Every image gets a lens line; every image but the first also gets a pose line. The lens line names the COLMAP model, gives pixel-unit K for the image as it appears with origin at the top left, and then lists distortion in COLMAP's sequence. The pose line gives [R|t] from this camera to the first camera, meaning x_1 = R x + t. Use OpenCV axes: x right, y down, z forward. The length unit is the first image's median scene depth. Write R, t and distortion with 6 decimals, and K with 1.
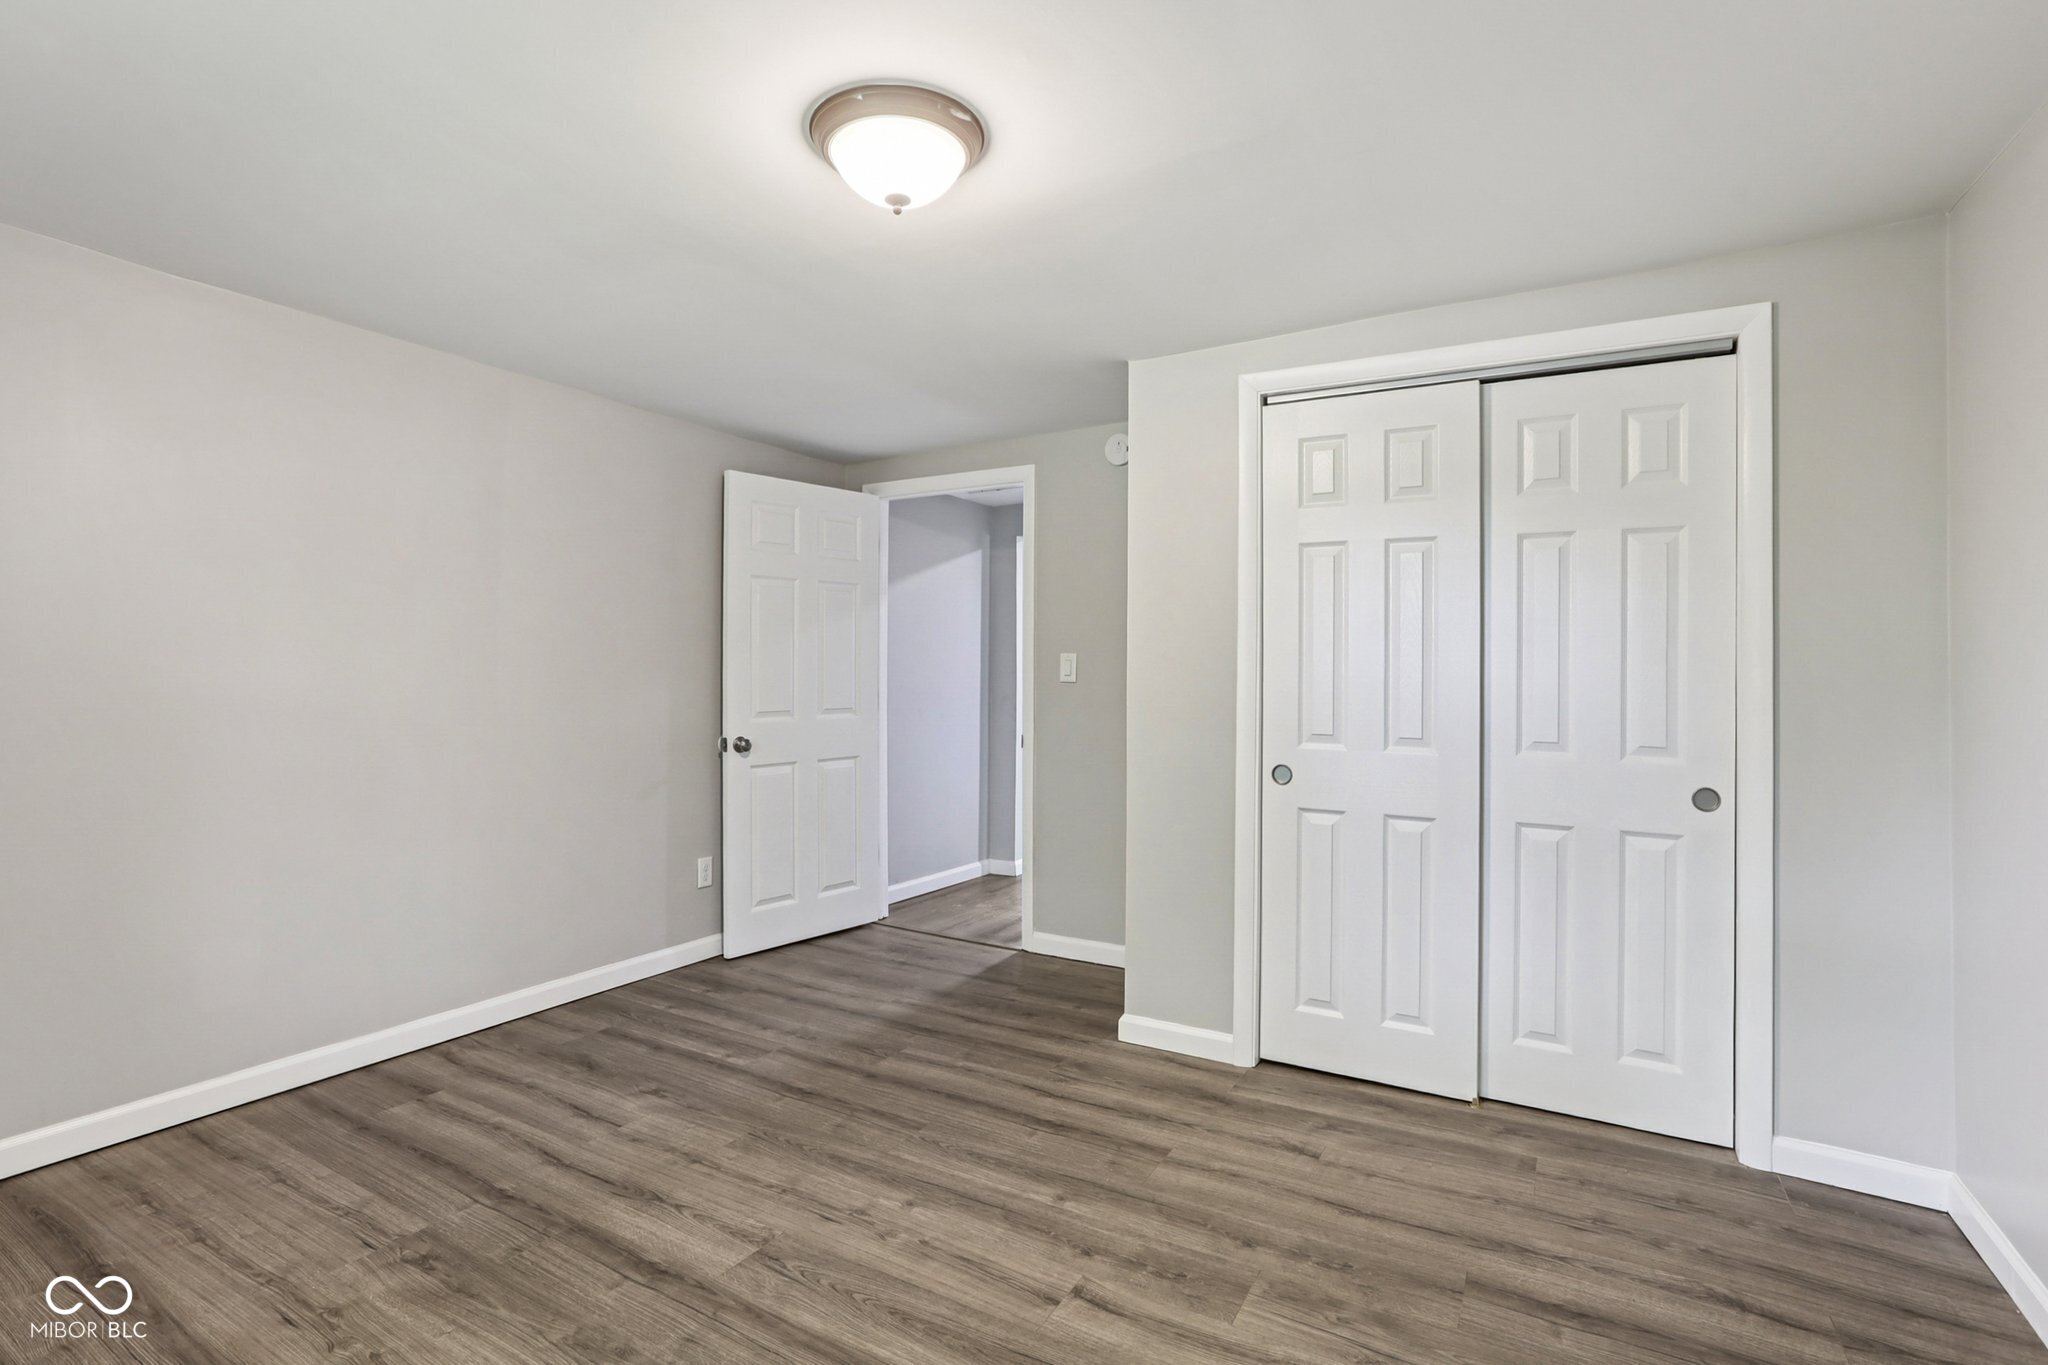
lens RADIAL K [[967.8, 0, 1005.4], [0, 967.8, 667.0], [0, 0, 1]] dist [-0.045910, 0.016735]
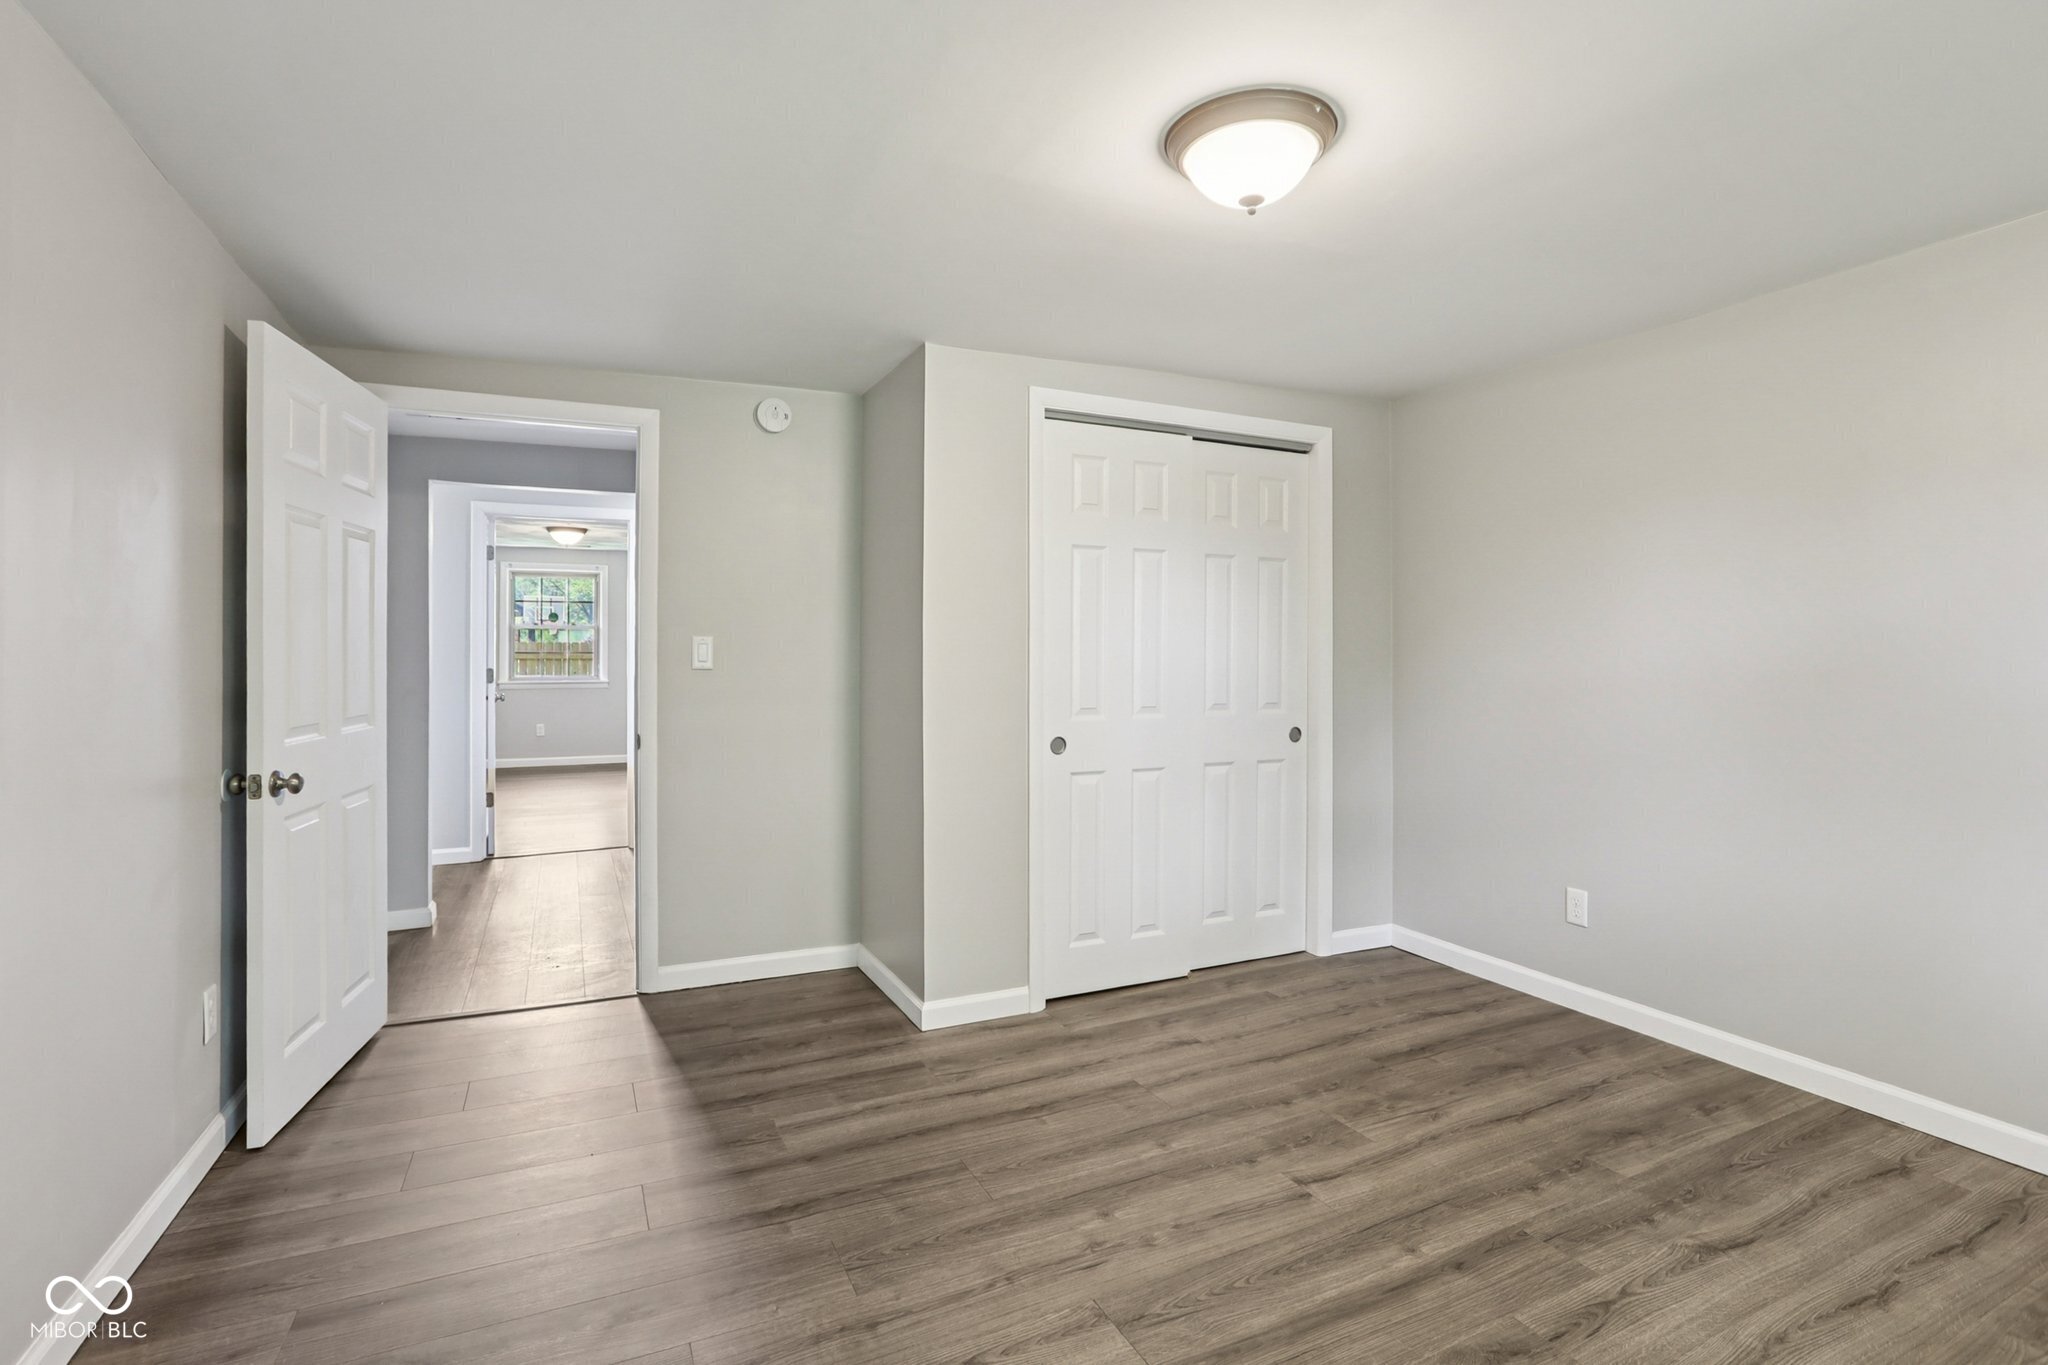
lens RADIAL K [[967.8, 0, 1024.5], [0, 967.8, 662.2], [0, 0, 1]] dist [-0.045910, 0.016735]
pose [[0.559977, -0.014275, 0.828385, -0.810194], [0.001295, 0.999865, 0.016355, -0.007179], [-0.828507, -0.008086, 0.559921, 0.465025]]
